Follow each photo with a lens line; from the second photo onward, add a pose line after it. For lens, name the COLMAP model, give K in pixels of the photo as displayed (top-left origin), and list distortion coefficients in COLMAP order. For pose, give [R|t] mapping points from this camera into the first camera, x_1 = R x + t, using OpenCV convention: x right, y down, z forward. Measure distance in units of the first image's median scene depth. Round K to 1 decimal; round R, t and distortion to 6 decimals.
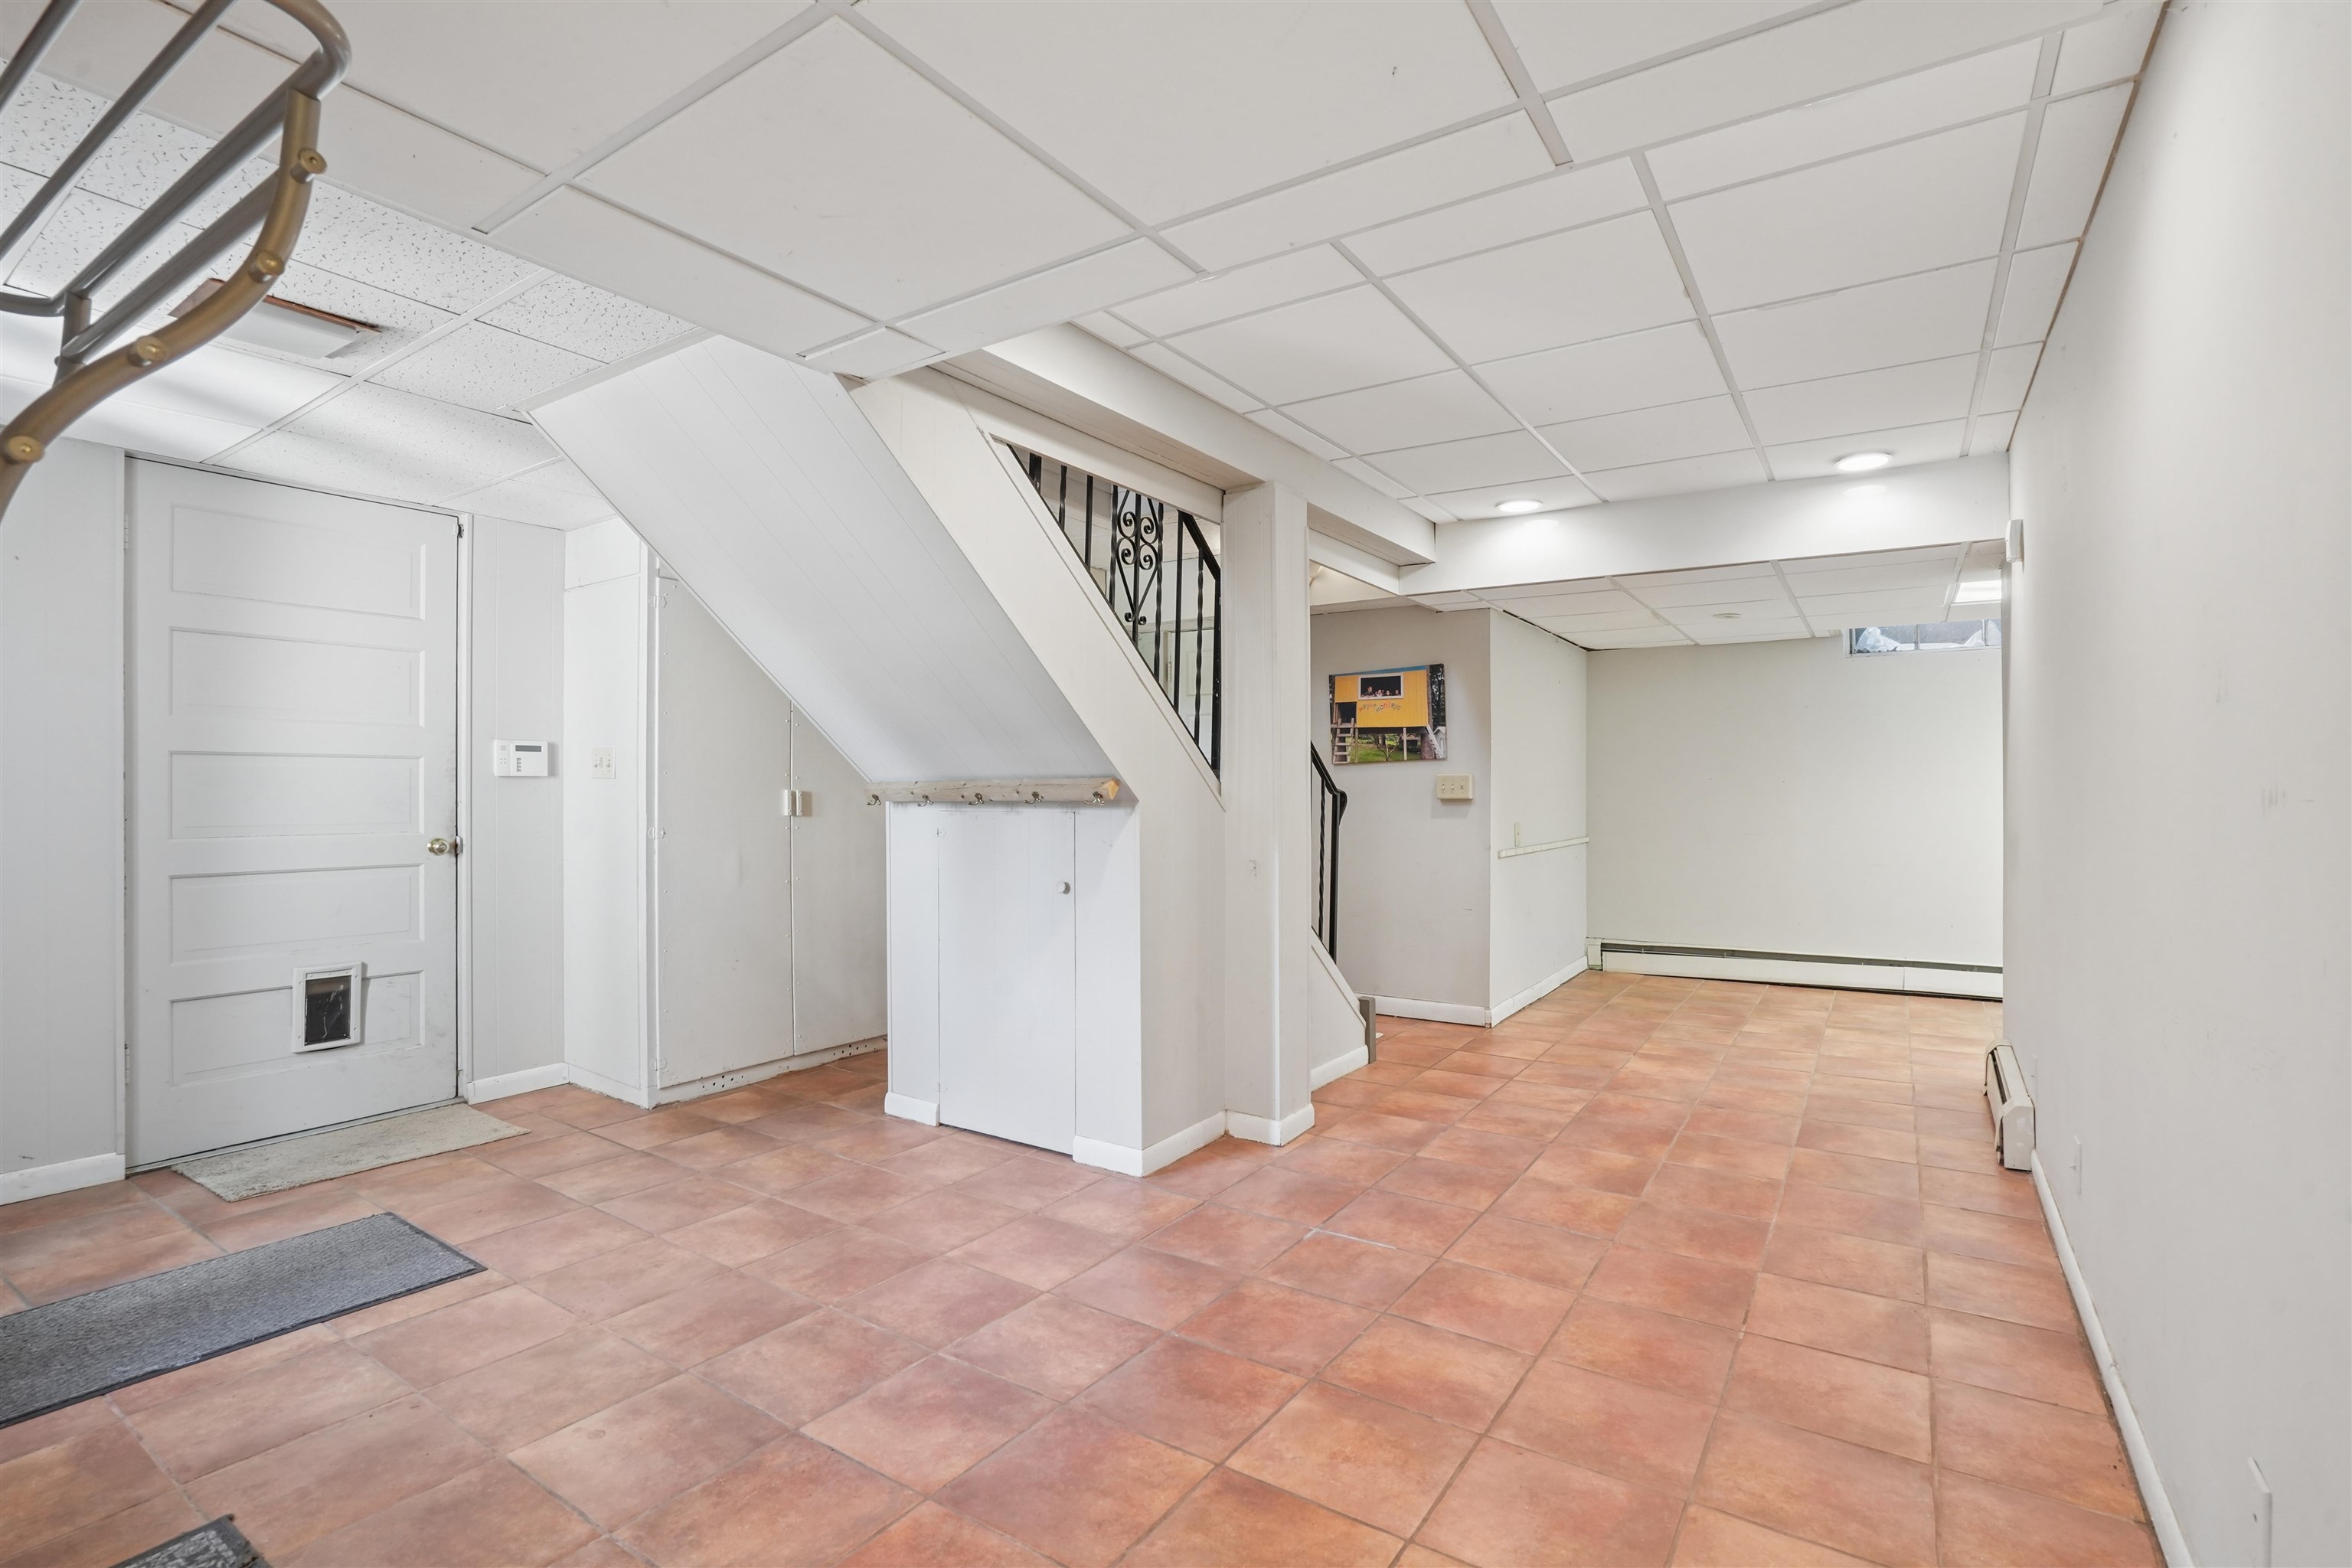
lens RADIAL K [[1082.5, 0, 1180.3], [0, 1082.5, 795.3], [0, 0, 1]] dist [-0.020147, 0.011663]
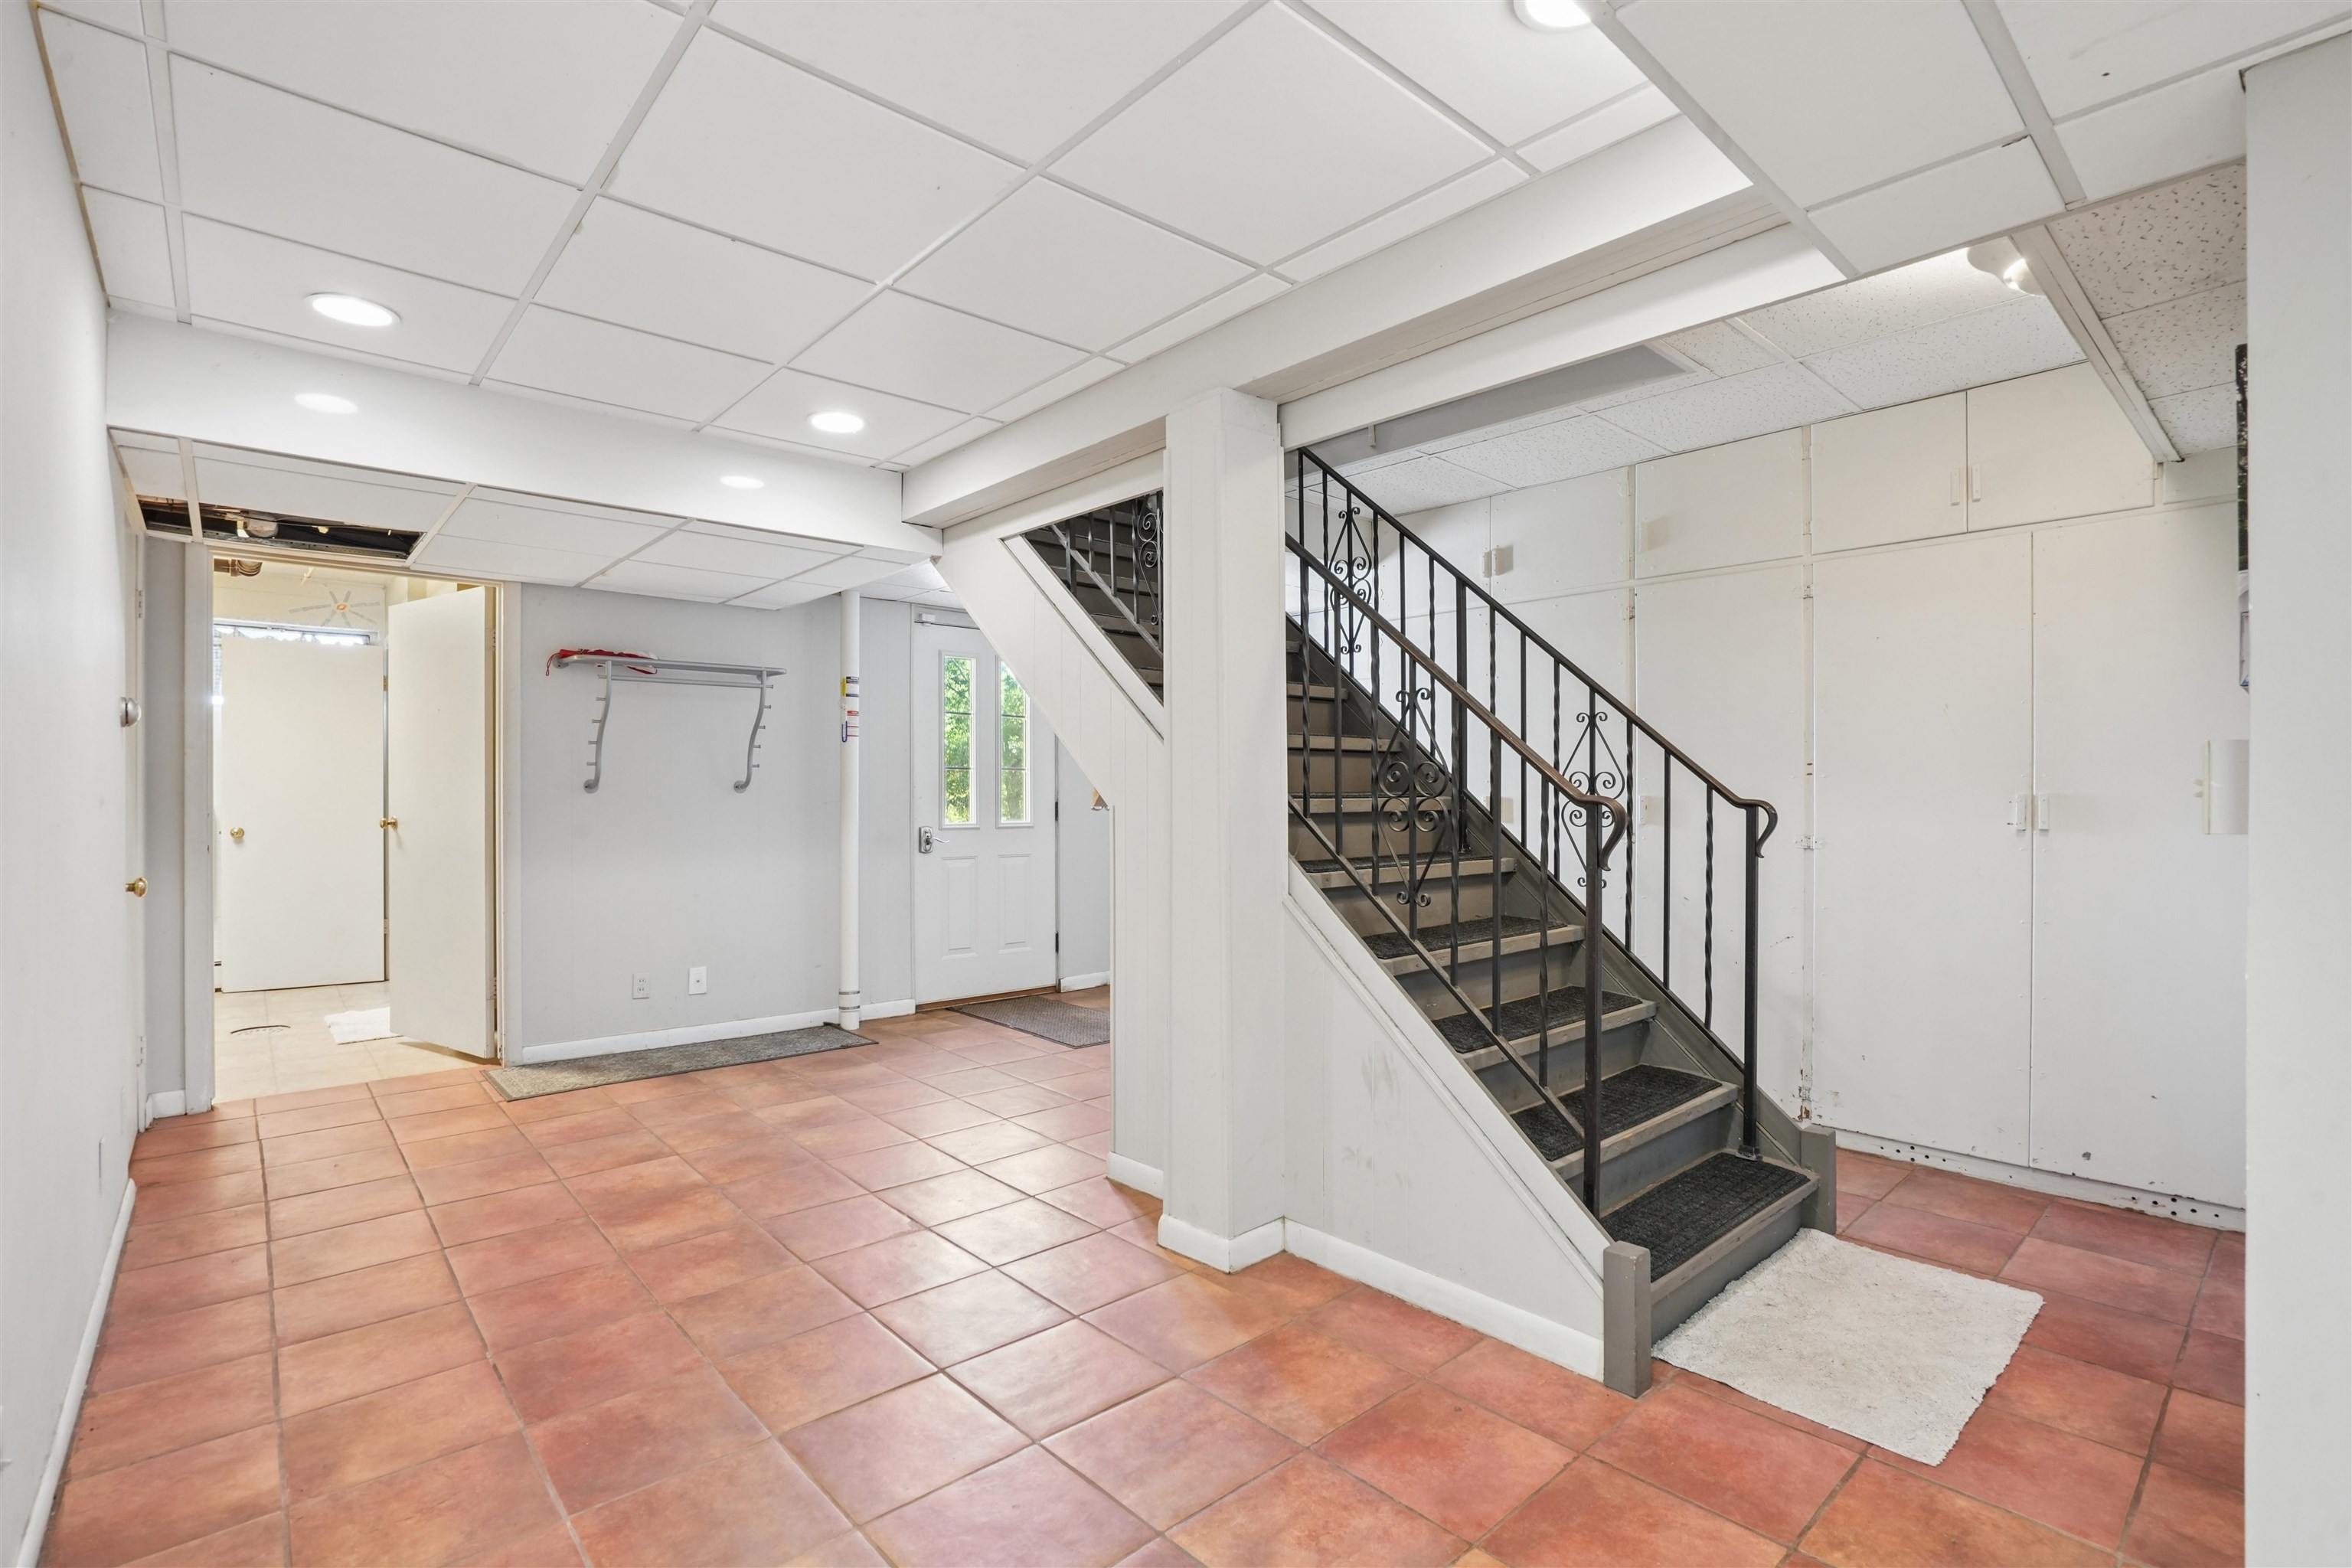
lens RADIAL K [[1082.5, 0, 1180.3], [0, 1082.5, 795.3], [0, 0, 1]] dist [-0.020147, 0.011663]
pose [[-0.255667, -0.006353, -0.966744, 1.296679], [-0.000733, 0.999979, -0.006377, 0.001111], [0.966765, -0.000922, -0.255667, 1.842909]]
